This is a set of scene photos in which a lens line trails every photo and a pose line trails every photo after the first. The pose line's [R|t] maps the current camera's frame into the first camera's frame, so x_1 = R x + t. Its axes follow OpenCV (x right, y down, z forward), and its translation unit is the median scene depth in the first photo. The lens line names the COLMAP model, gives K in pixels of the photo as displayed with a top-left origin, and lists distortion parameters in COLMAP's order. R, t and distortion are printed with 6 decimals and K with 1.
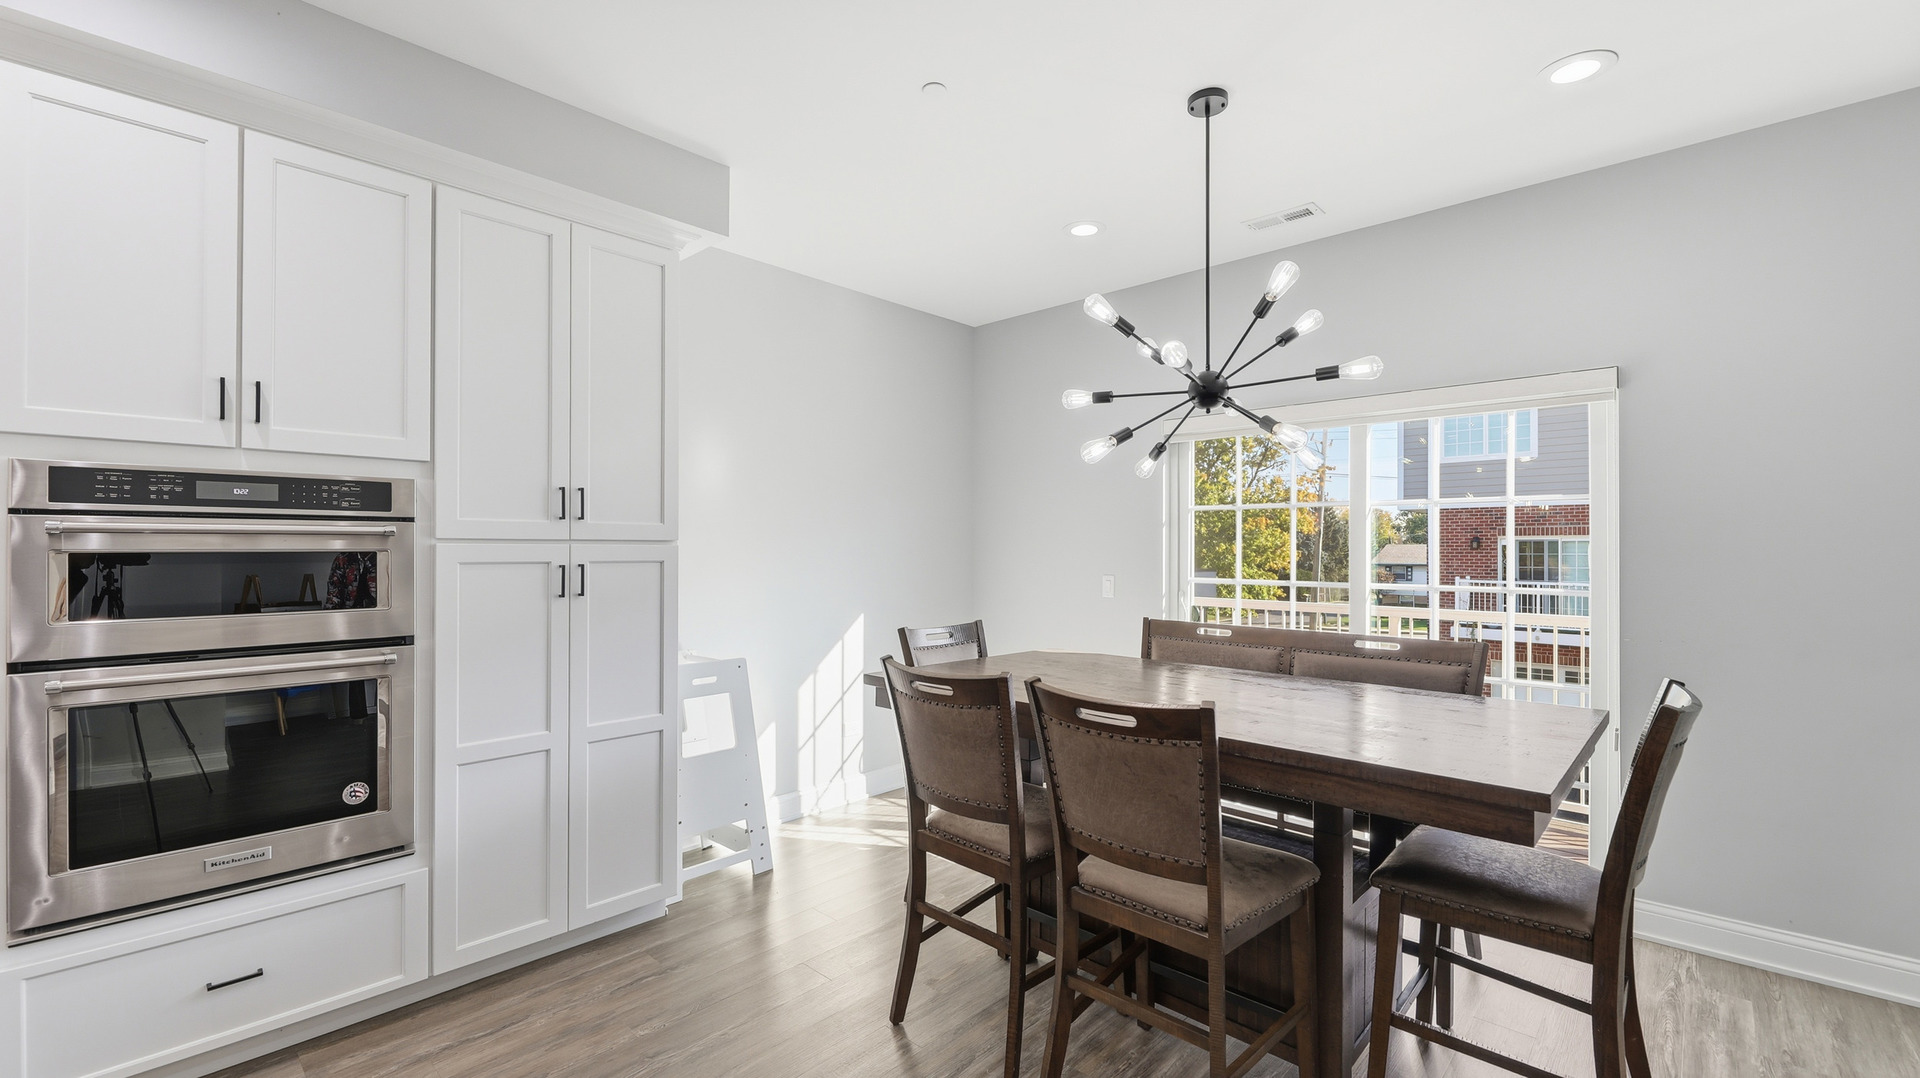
lens RADIAL K [[794.6, 0, 965.9], [0, 794.6, 546.2], [0, 0, 1]] dist [-0.003353, -0.000409]
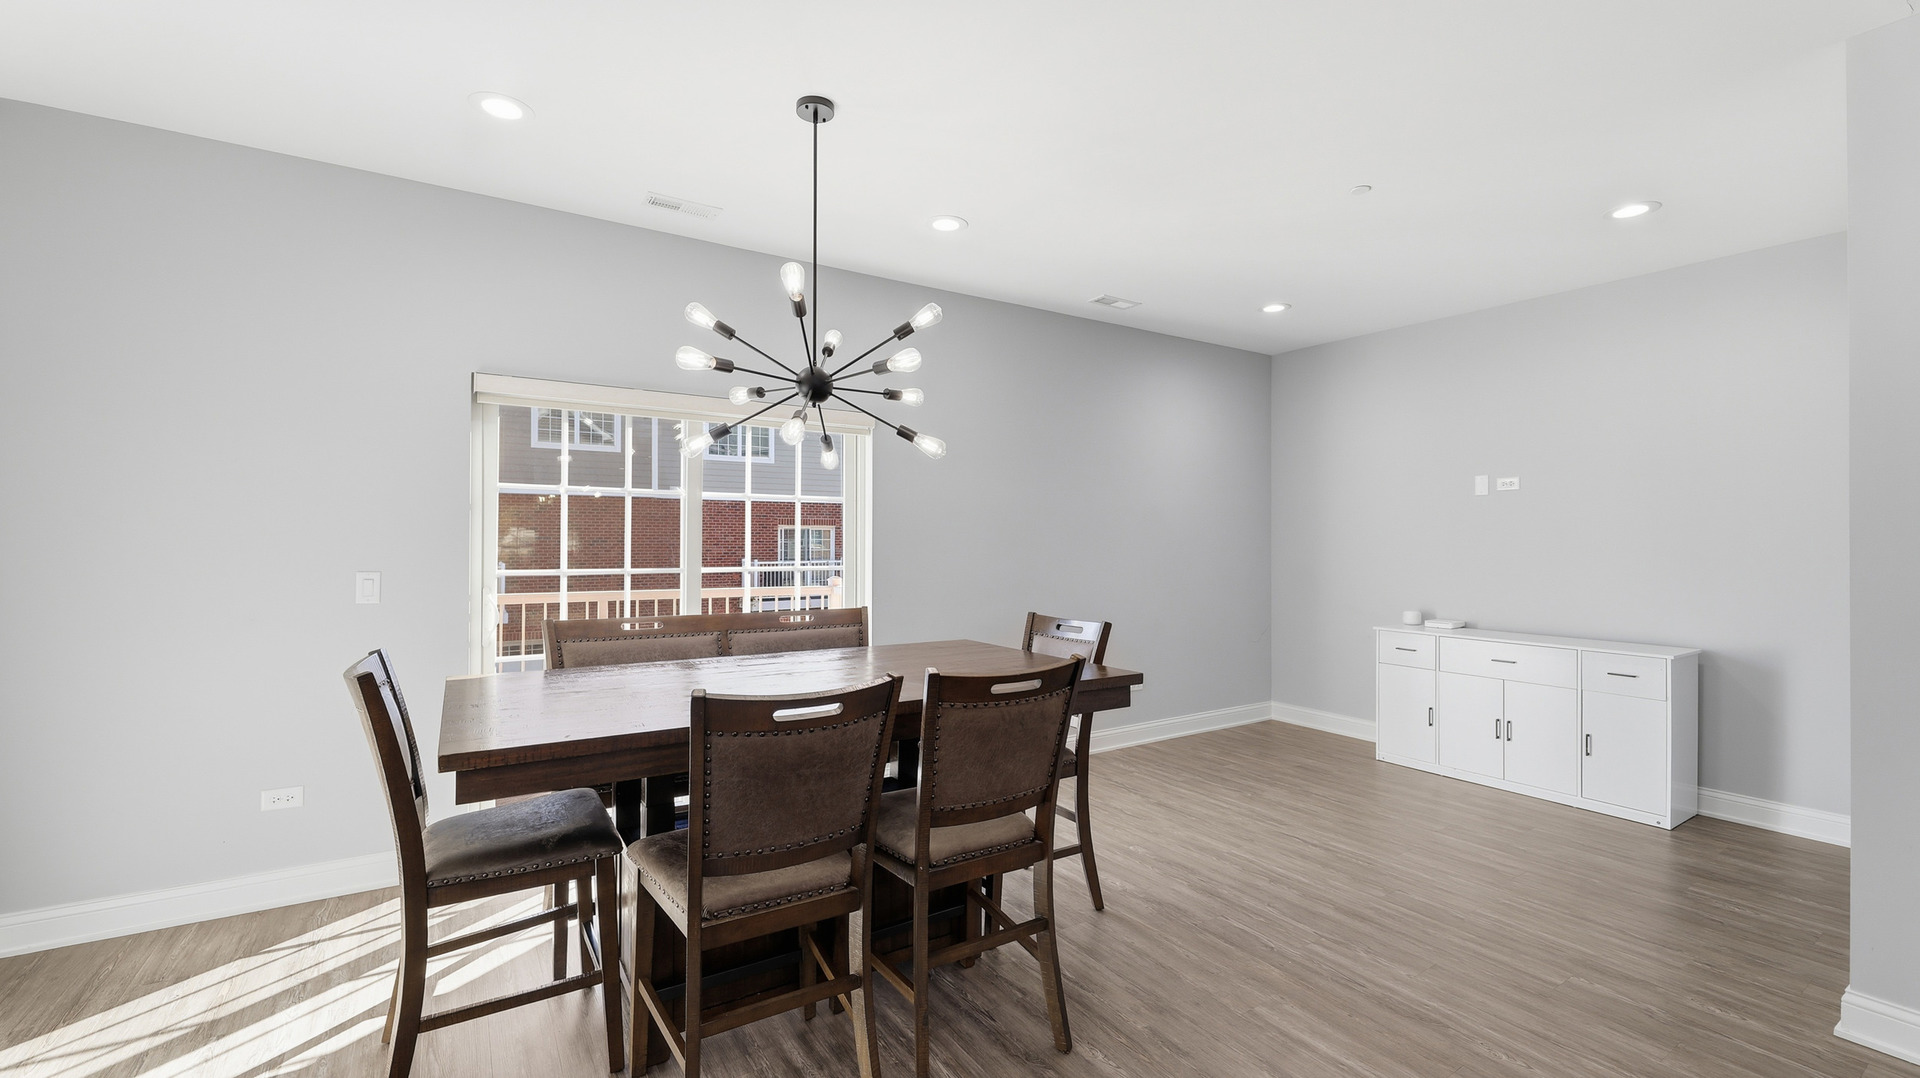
lens RADIAL K [[794.6, 0, 974.9], [0, 794.6, 545.0], [0, 0, 1]] dist [-0.003353, -0.000409]
pose [[0.263134, -0.012161, 0.964683, -0.487560], [-0.007560, 0.999864, 0.014667, -0.002902], [-0.964730, -0.011152, 0.263006, 0.392796]]
